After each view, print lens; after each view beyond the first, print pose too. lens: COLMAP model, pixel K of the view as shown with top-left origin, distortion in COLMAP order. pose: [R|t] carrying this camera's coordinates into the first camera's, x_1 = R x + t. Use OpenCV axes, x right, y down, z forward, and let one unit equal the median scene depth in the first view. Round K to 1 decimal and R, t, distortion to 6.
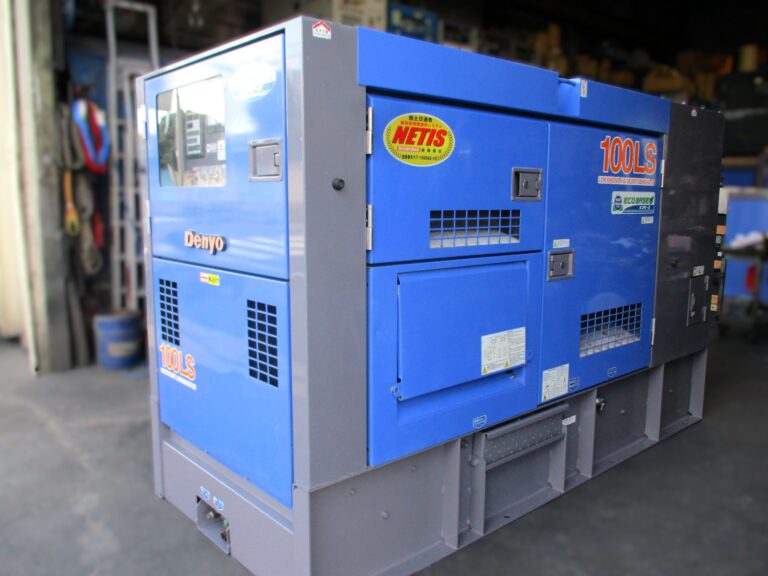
lens RADIAL K [[636.2, 0, 385.0], [0, 636.2, 286.7], [0, 0, 1]] dist [-0.007571, 0.002934]
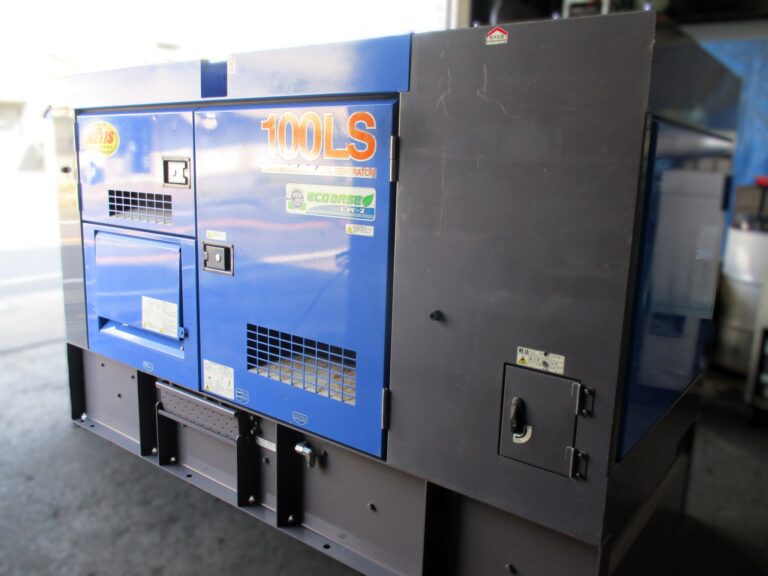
lens RADIAL K [[631.1, 0, 382.4], [0, 631.1, 287.6], [0, 0, 1]] dist [0.014784, 0.009552]
pose [[0.190773, 0.180751, -0.964850, 1.301403], [-0.166743, 0.974585, 0.149605, -0.181791], [0.967369, 0.132341, 0.216063, 1.087365]]
